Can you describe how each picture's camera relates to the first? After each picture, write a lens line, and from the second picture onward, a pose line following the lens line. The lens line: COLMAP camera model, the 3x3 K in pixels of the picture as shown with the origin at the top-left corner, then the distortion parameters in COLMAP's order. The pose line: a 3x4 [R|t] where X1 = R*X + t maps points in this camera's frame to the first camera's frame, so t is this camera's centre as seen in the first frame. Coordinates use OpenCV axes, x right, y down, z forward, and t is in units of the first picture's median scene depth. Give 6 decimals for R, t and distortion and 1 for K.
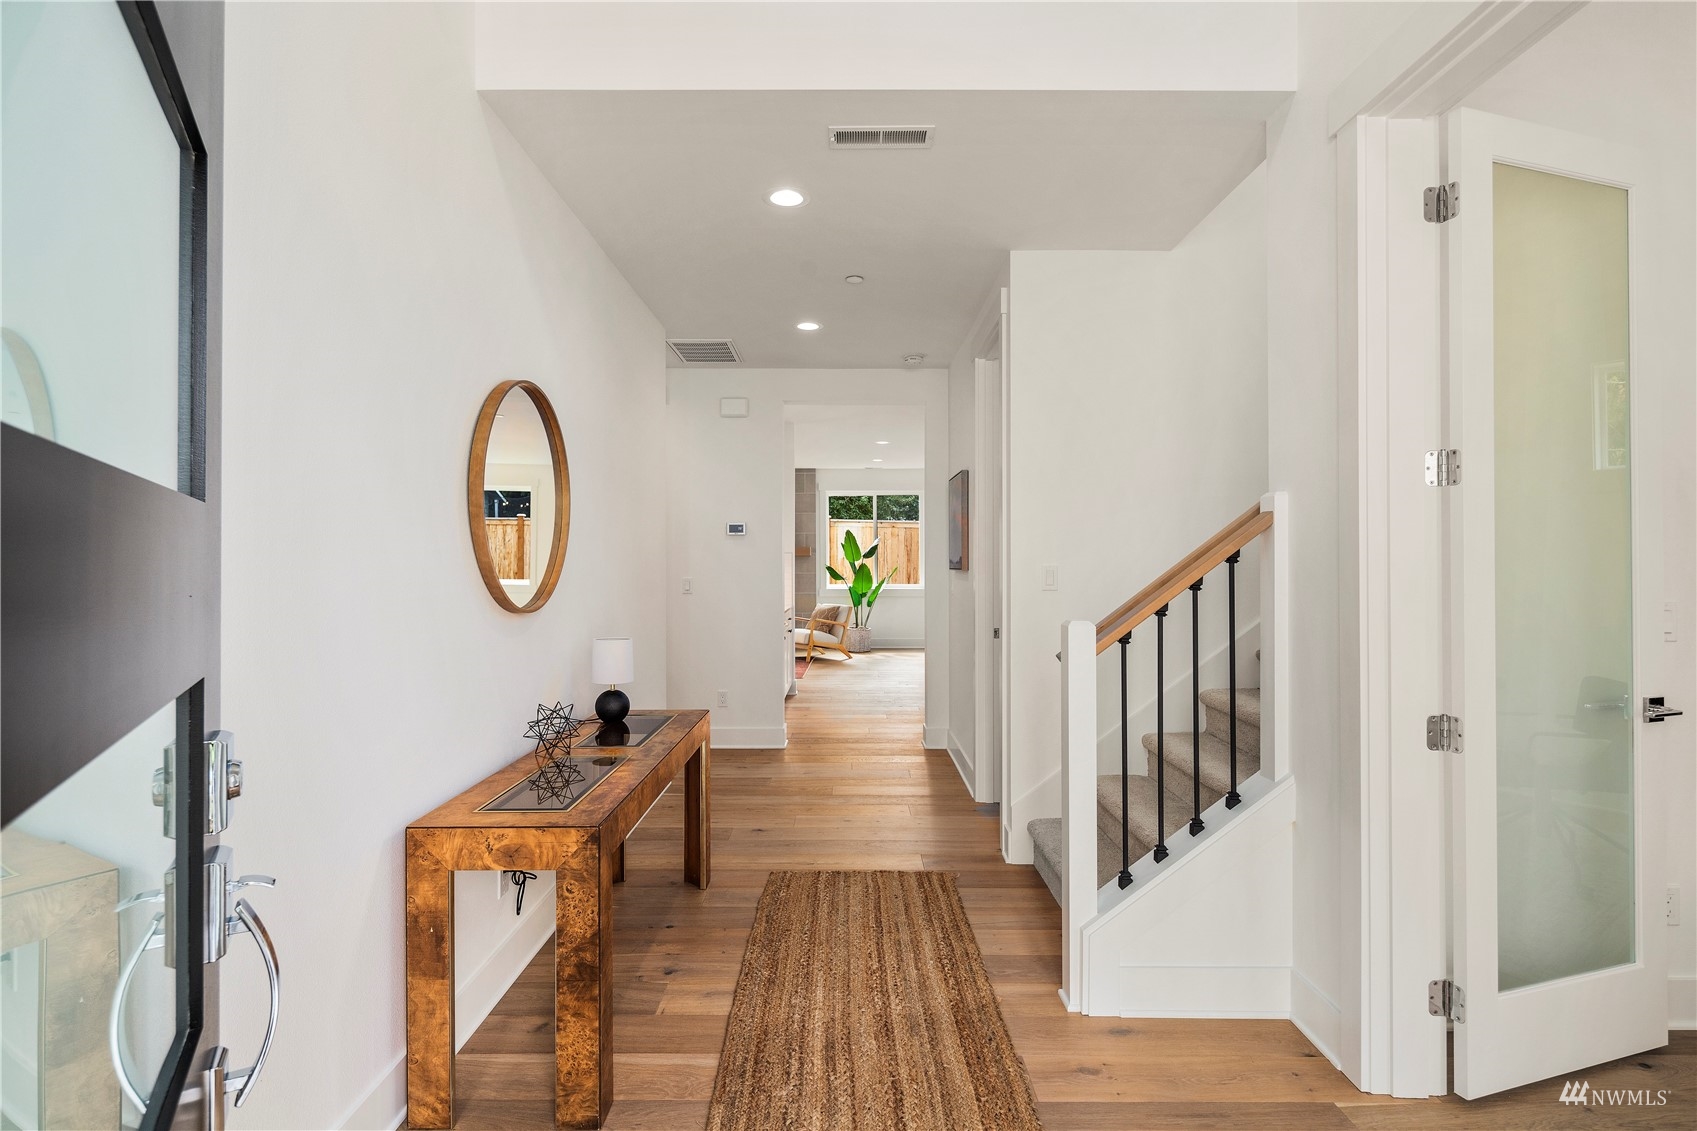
lens RADIAL K [[826.6, 0, 846.5], [0, 826.6, 561.2], [0, 0, 1]] dist [0.012128, 0.000130]
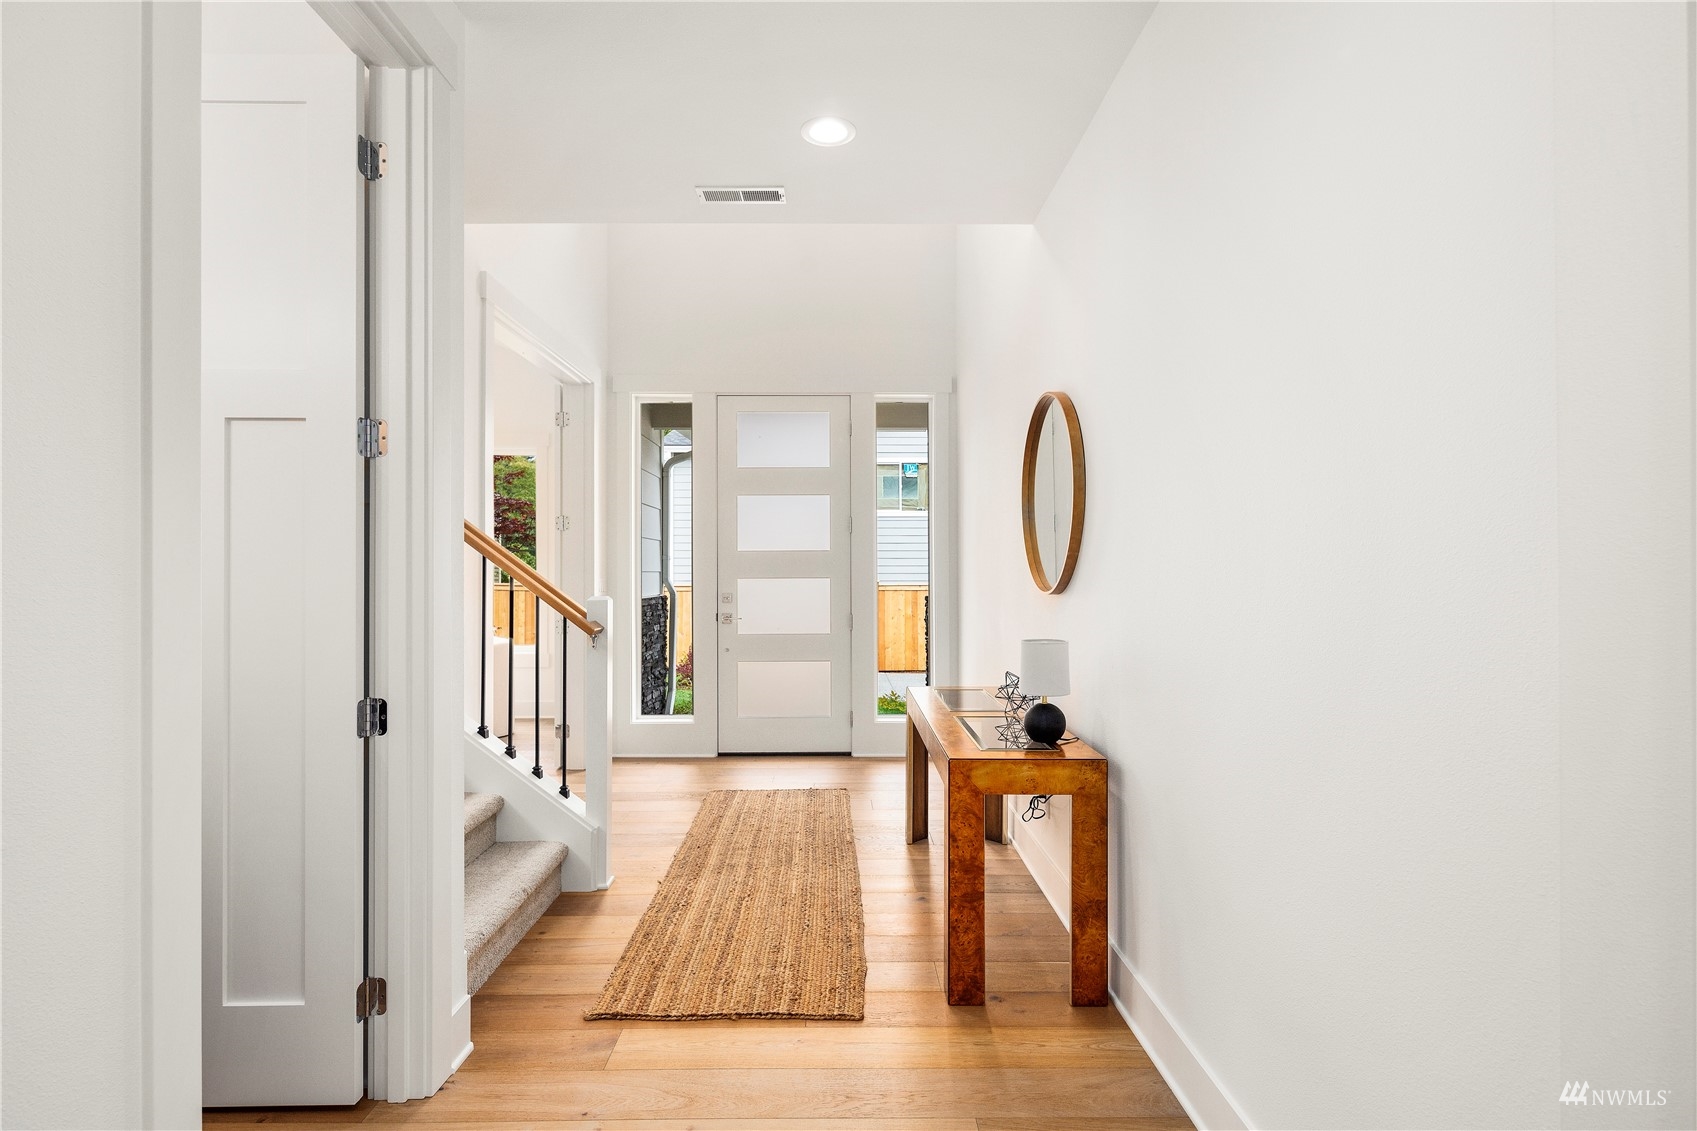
lens RADIAL K [[826.6, 0, 848.3], [0, 826.6, 567.1], [0, 0, 1]] dist [0.012128, 0.000130]
pose [[-0.999871, 0.001876, -0.015931, -0.067189], [0.001977, 0.999978, -0.006342, 0.025441], [0.015919, -0.006373, -0.999853, 1.616038]]
